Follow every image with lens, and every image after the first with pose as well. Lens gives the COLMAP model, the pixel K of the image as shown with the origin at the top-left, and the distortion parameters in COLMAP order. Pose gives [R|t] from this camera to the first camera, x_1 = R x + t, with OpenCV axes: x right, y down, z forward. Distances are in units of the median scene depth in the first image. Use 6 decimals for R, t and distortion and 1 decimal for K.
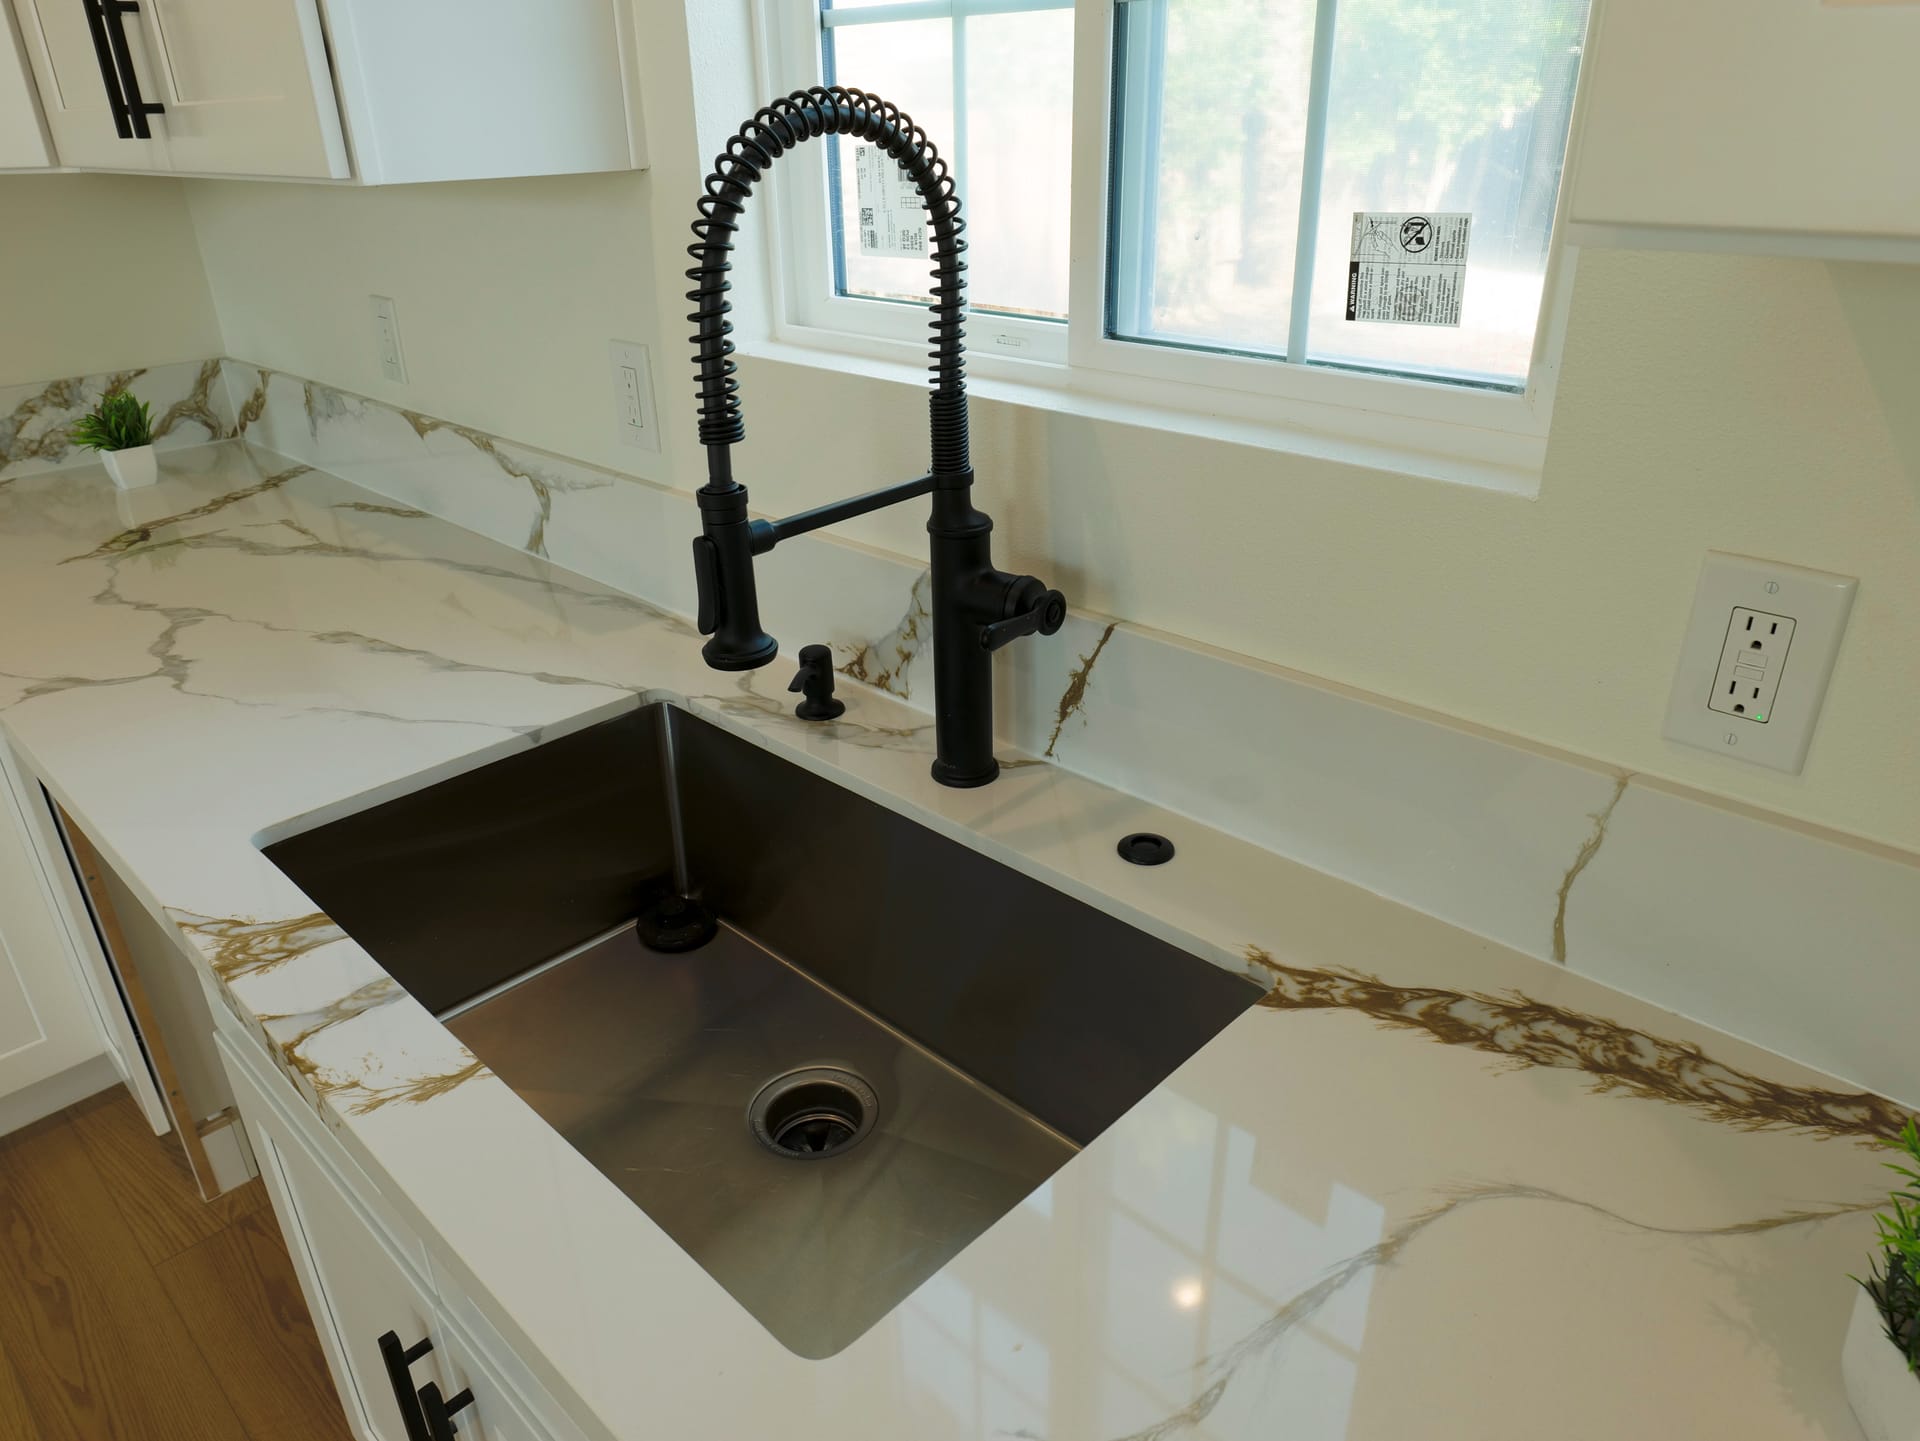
lens RADIAL K [[1292.3, 0, 960.9], [0, 1292.3, 718.6], [0, 0, 1]] dist [-0.007365, 0.001418]
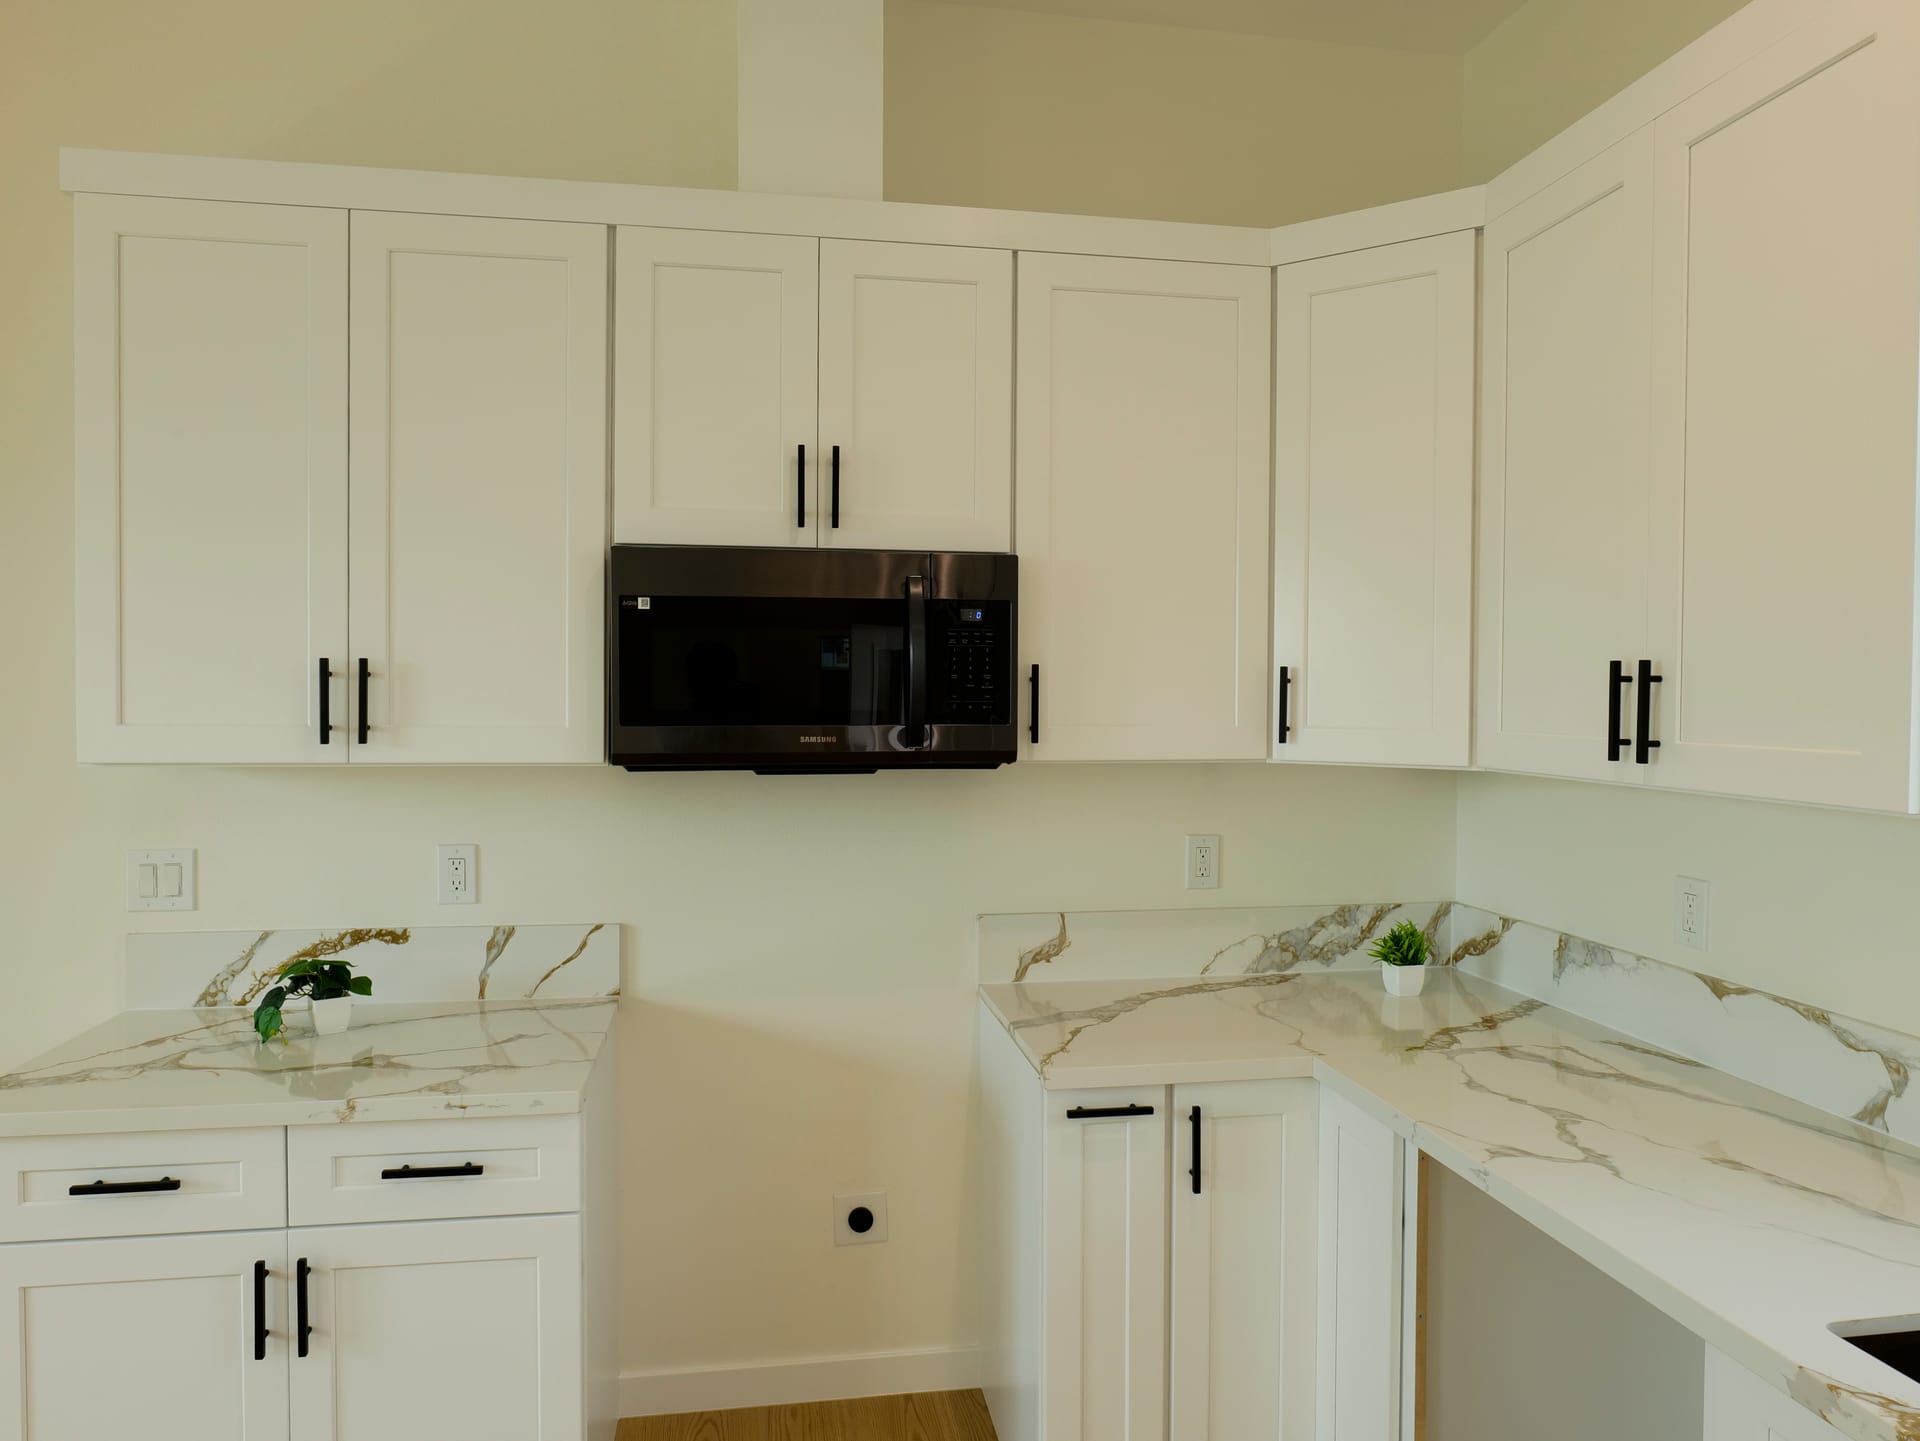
lens RADIAL K [[1292.3, 0, 961.0], [0, 1292.3, 727.2], [0, 0, 1]] dist [-0.007365, 0.001418]
pose [[0.806330, 0.040203, -0.590098, -0.306128], [-0.270779, 0.912085, -0.307863, 0.100213], [0.525843, 0.408025, 0.746327, -0.316748]]
